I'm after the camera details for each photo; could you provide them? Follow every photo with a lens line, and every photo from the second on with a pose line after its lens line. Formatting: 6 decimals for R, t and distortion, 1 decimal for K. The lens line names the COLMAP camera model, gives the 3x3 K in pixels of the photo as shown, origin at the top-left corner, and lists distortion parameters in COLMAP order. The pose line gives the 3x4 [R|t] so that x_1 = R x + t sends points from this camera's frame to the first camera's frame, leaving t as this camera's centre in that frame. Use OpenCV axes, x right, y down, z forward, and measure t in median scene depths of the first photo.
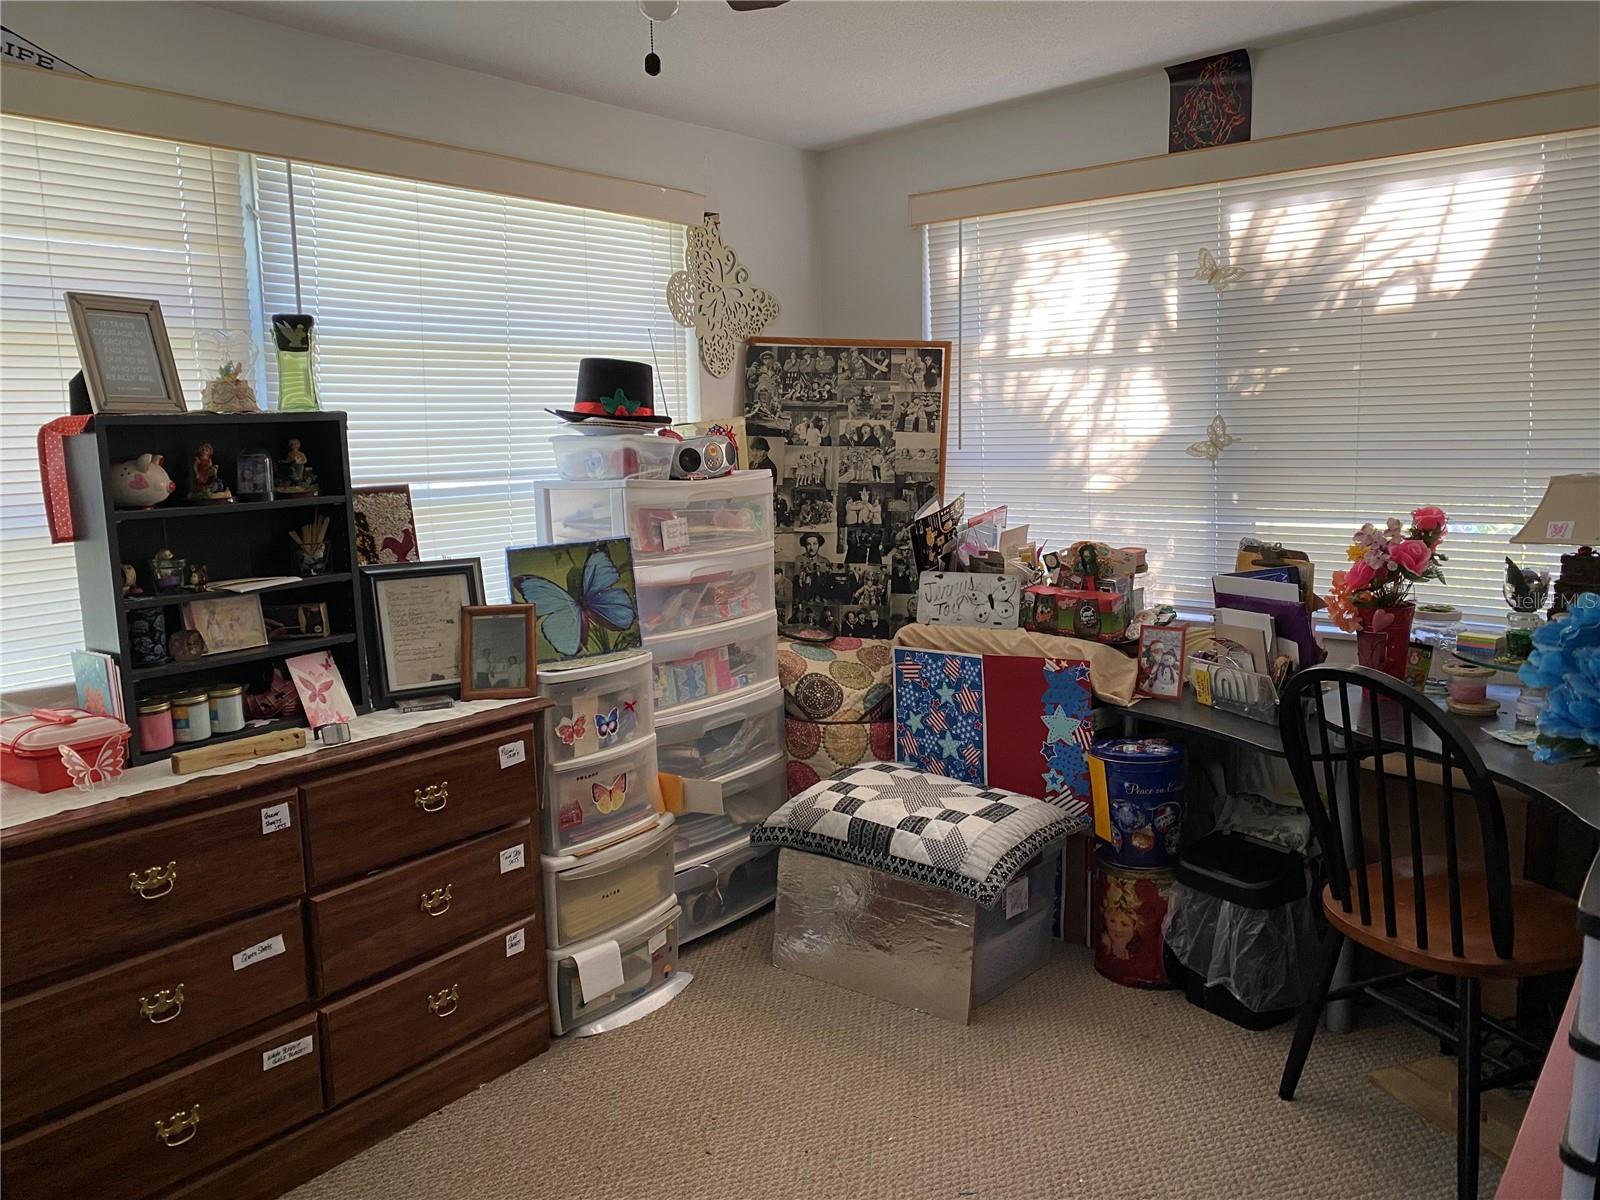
lens RADIAL K [[1217.0, 0, 782.2], [0, 1217.0, 591.1], [0, 0, 1]] dist [0.053524, -0.088081]
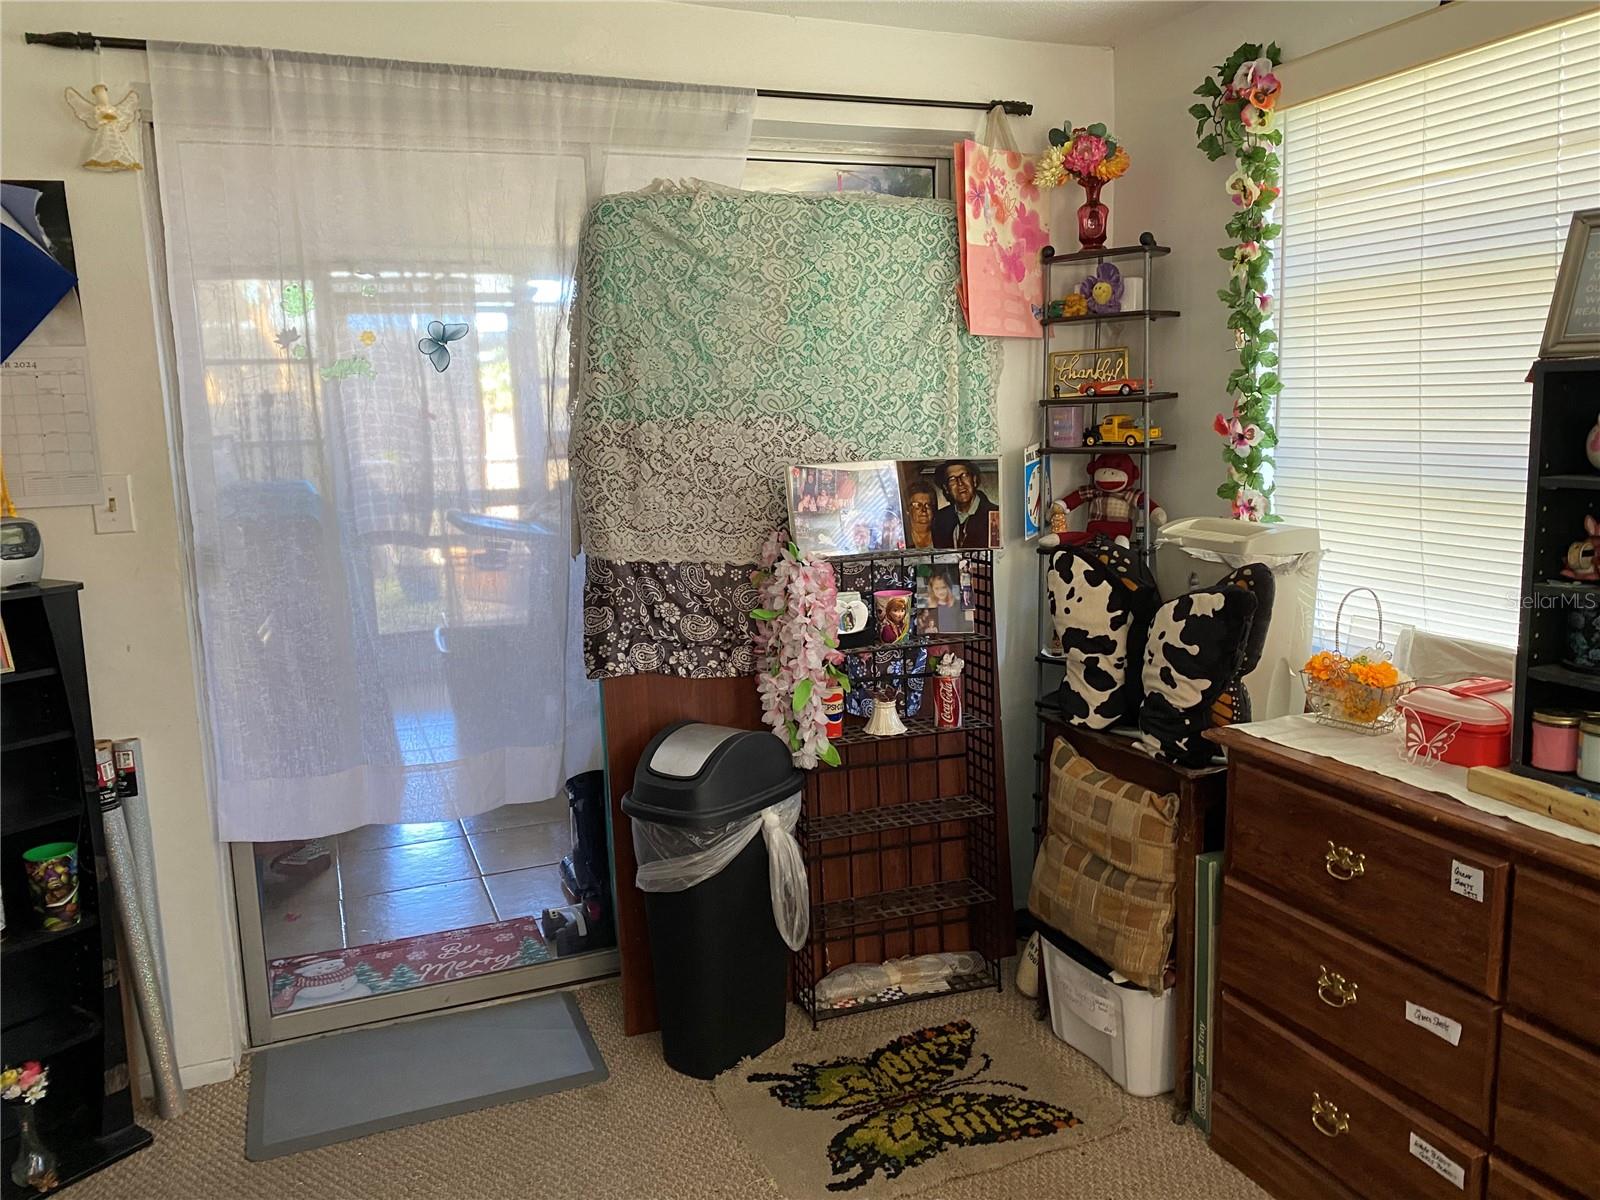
lens RADIAL K [[1217.0, 0, 800.7], [0, 1217.0, 595.8], [0, 0, 1]] dist [0.053524, -0.088081]
pose [[-0.483486, 0.176761, -0.857319, 0.427847], [-0.081674, 0.966018, 0.245232, -0.146658], [0.871533, 0.188587, -0.452620, 0.942379]]
